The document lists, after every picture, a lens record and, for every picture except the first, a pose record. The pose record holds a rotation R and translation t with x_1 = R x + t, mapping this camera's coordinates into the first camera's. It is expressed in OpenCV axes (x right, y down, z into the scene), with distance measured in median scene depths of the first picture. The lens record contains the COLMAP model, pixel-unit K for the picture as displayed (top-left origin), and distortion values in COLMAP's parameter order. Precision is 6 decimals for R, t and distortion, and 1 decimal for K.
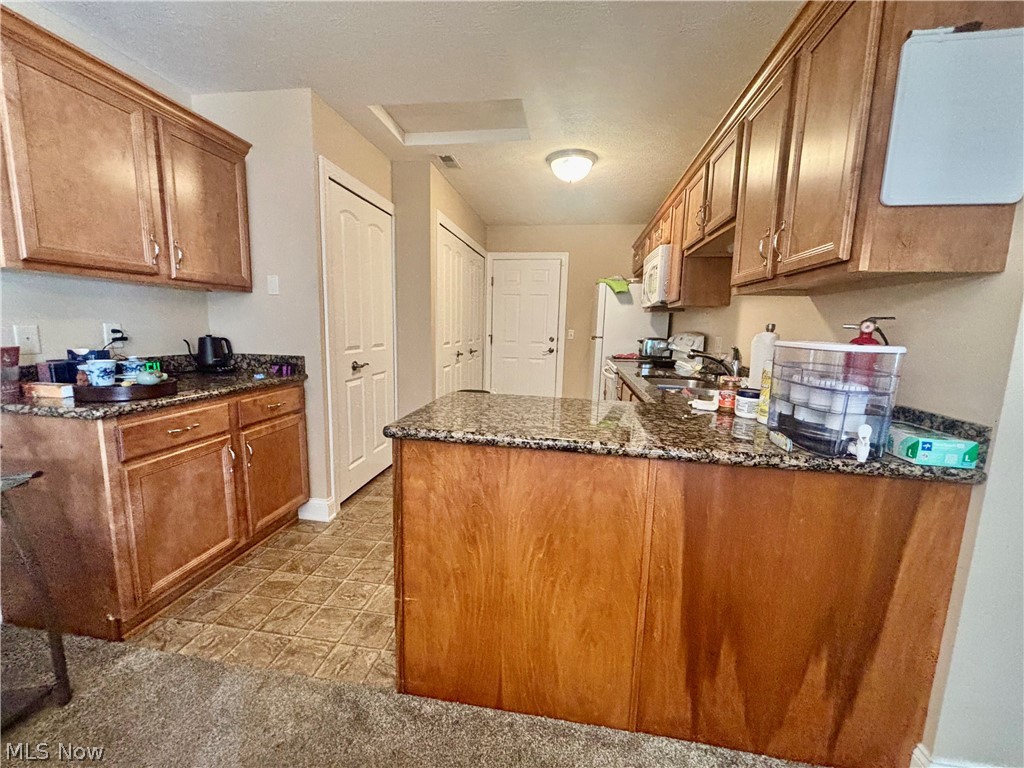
lens RADIAL K [[411.0, 0, 509.0], [0, 411.0, 384.2], [0, 0, 1]] dist [0.000894, -0.000027]
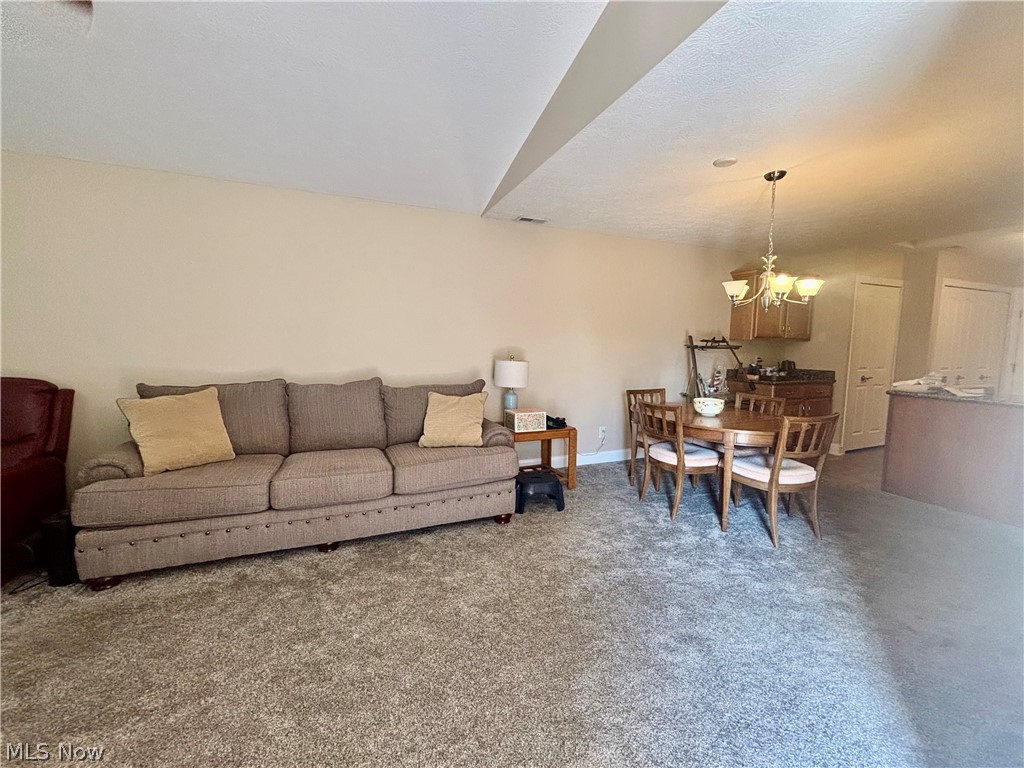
lens RADIAL K [[411.0, 0, 516.6], [0, 411.0, 385.4], [0, 0, 1]] dist [0.000894, -0.000027]
pose [[0.532834, 0.066387, -0.843611, 0.398614], [-0.120140, 0.992754, 0.002242, 0.194650], [0.837648, 0.100157, 0.536949, -1.460146]]
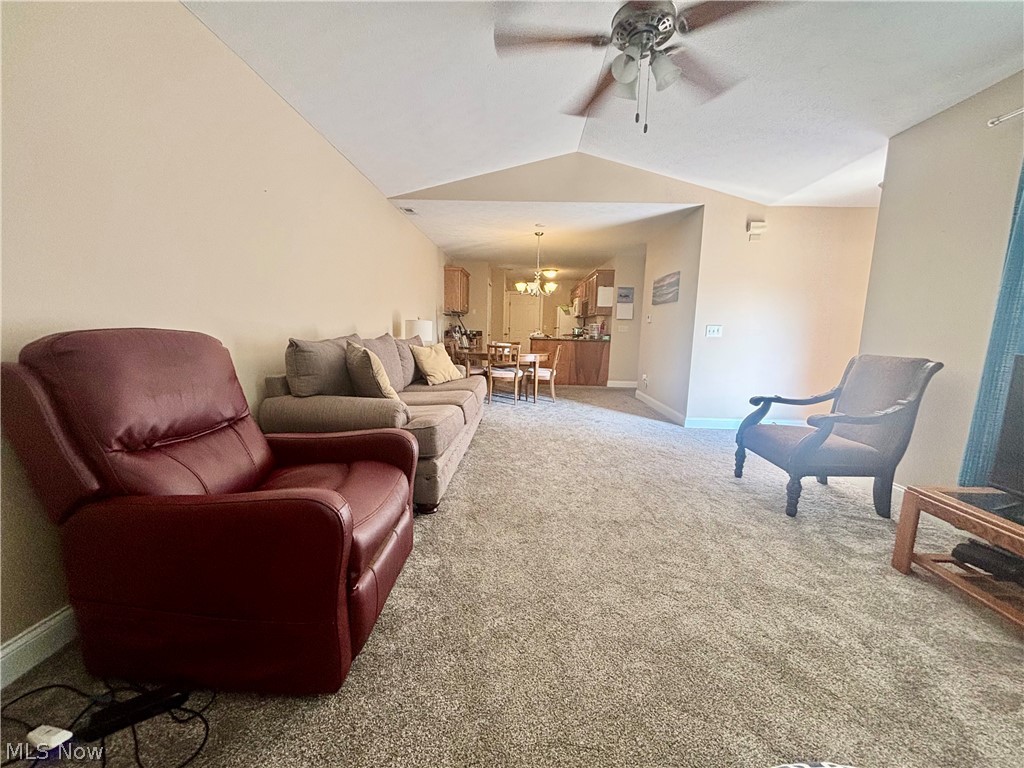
lens RADIAL K [[411.0, 0, 509.2], [0, 411.0, 385.8], [0, 0, 1]] dist [0.000894, -0.000027]
pose [[0.992335, -0.019076, 0.122095, -0.728207], [0.019004, 0.999818, 0.001748, 0.430873], [-0.122106, 0.000585, 0.992517, -2.727811]]
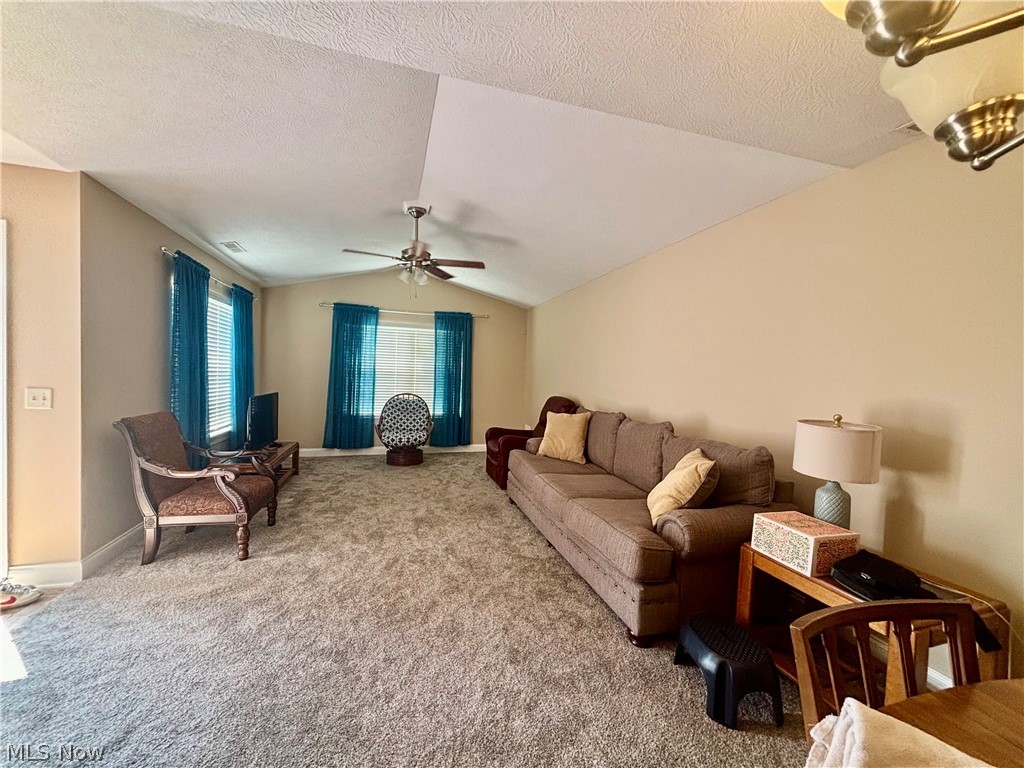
lens RADIAL K [[411.0, 0, 510.6], [0, 411.0, 385.9], [0, 0, 1]] dist [0.000894, -0.000027]
pose [[-0.901714, -0.036880, -0.430756, -0.005469], [-0.110111, 0.983088, 0.146331, -0.017706], [0.418075, 0.179380, -0.890526, -0.225255]]
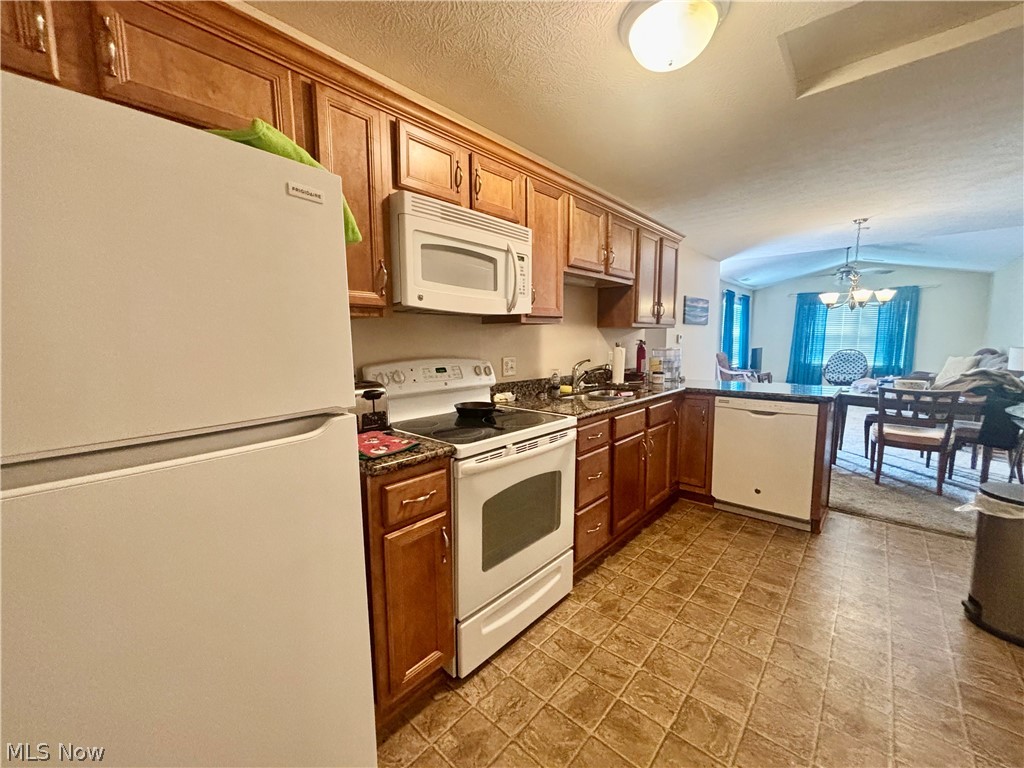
lens RADIAL K [[411.0, 0, 513.2], [0, 411.0, 385.4], [0, 0, 1]] dist [0.000894, -0.000027]
pose [[-0.841412, -0.077632, 0.534789, 0.023055], [0.064741, 0.968018, 0.242382, -0.323461], [-0.536502, 0.238566, -0.809476, 2.052763]]
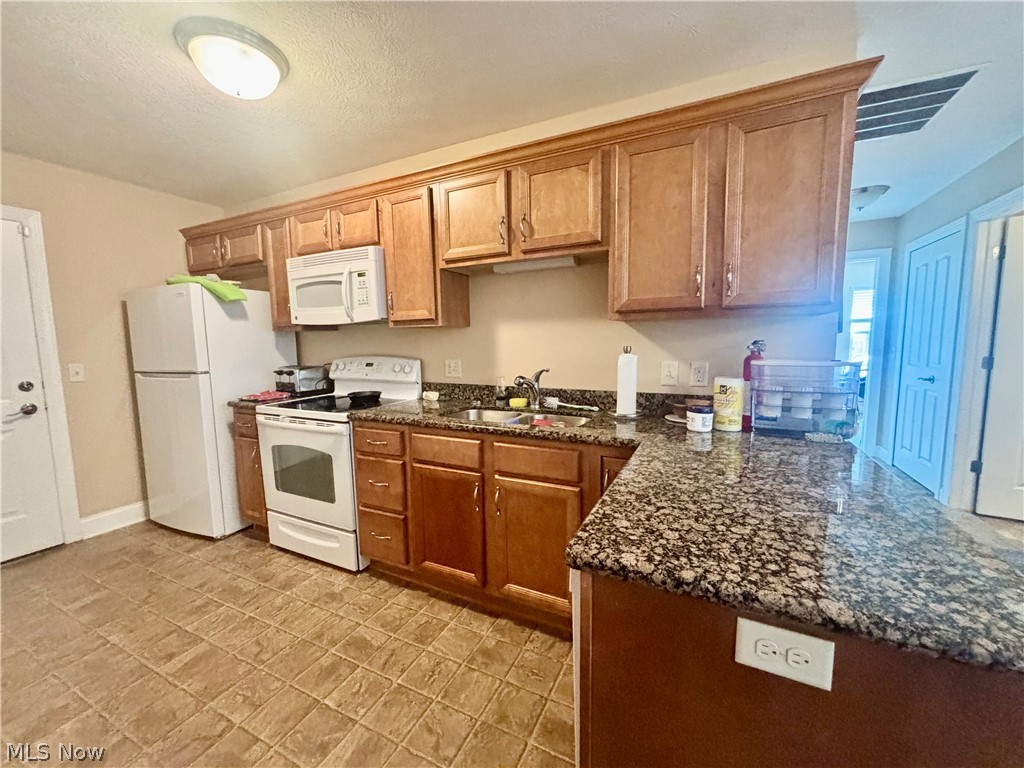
lens RADIAL K [[411.0, 0, 510.7], [0, 411.0, 386.5], [0, 0, 1]] dist [0.000894, -0.000027]
pose [[0.298647, -0.133776, 0.944941, -0.385858], [0.157809, 0.983419, 0.089348, -0.137871], [-0.941226, 0.122437, 0.314806, 0.697354]]
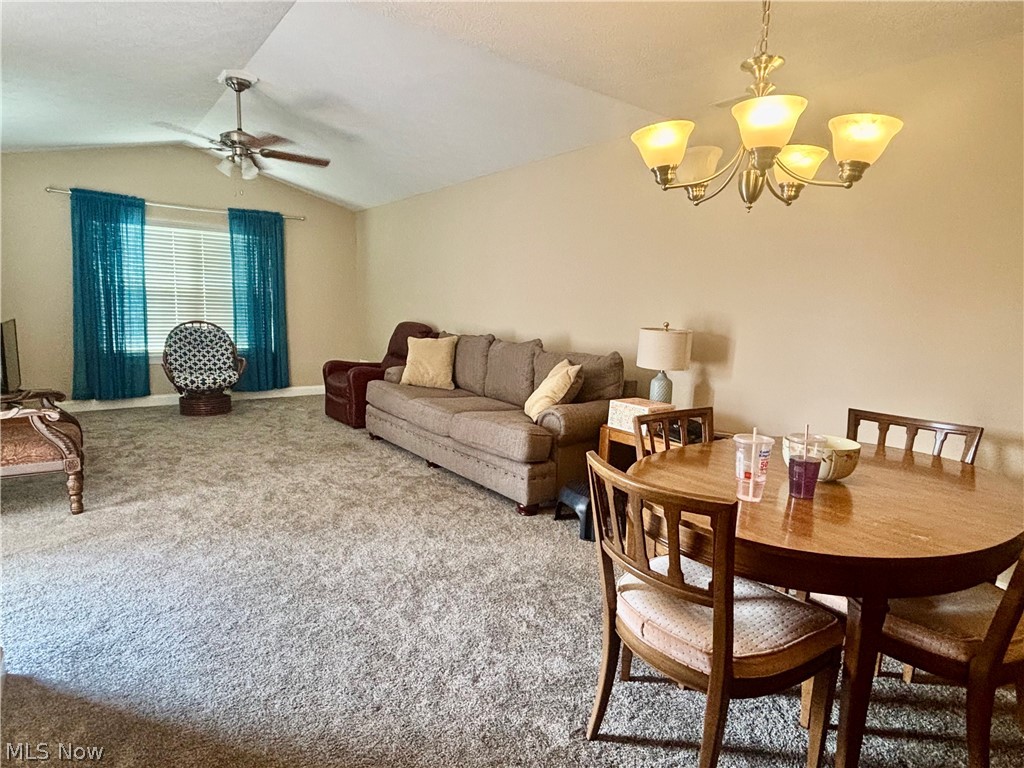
lens RADIAL K [[564.4, 0, 507.2], [0, 564.4, 387.3], [0, 0, 1]] dist [0.001790, -0.003936]
pose [[-0.684693, 0.060184, -0.726343, 0.424100], [-0.148126, 0.964295, 0.219532, -0.013449], [0.713621, 0.257902, -0.651331, 0.038029]]
